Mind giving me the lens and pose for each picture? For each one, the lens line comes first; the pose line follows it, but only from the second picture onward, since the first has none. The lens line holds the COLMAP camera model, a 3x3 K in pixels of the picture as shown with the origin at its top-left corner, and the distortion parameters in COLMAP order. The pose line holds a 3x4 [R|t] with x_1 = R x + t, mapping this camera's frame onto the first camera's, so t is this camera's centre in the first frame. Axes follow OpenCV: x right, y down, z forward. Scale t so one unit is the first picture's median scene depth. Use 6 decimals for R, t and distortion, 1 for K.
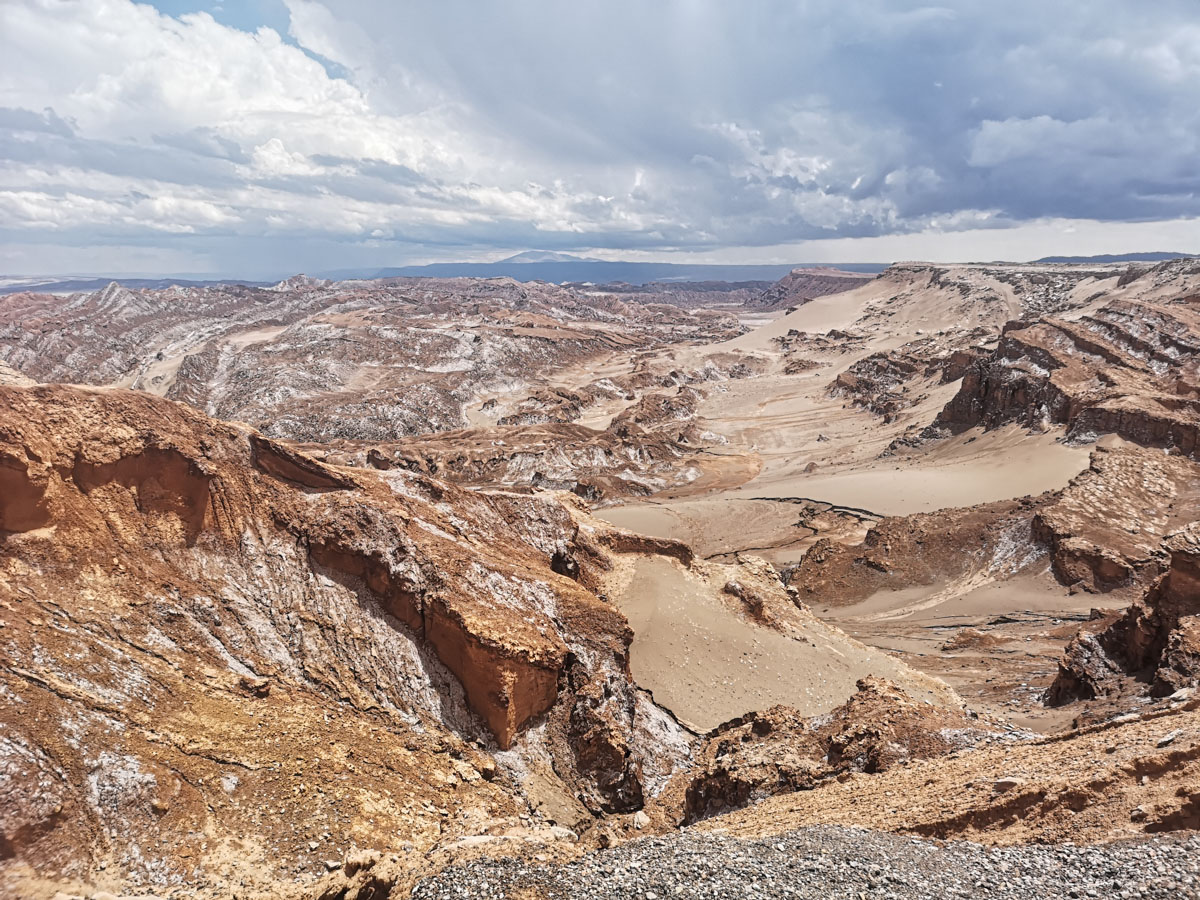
lens RADIAL K [[913.1, 0, 604.0], [0, 913.1, 452.5], [0, 0, 1]] dist [0.061278, -0.074409]
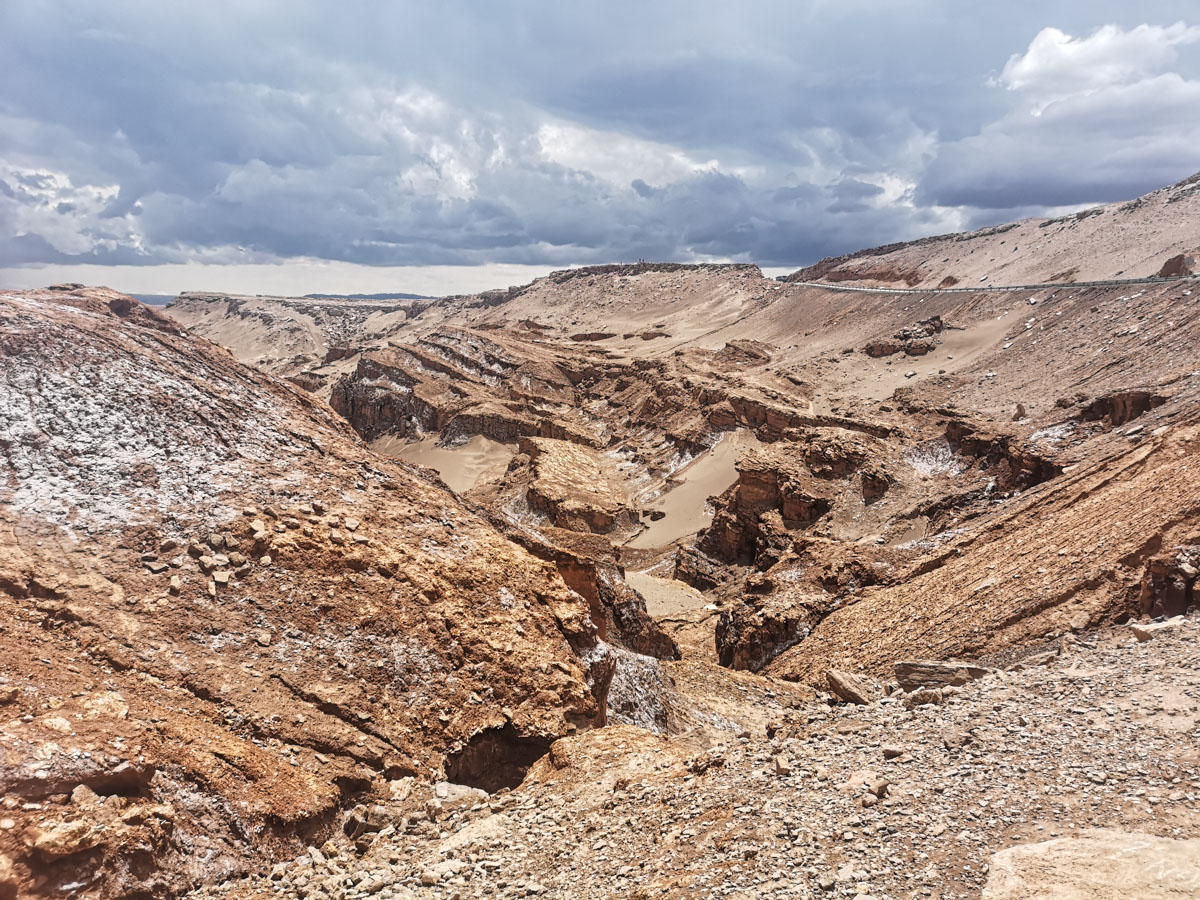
lens RADIAL K [[913.1, 0, 604.0], [0, 913.1, 452.5], [0, 0, 1]] dist [0.061278, -0.074409]
pose [[0.733383, -0.089101, 0.673951, -0.248883], [0.113506, 0.993506, 0.007833, 0.021421], [-0.670273, 0.070753, 0.738734, 0.052678]]
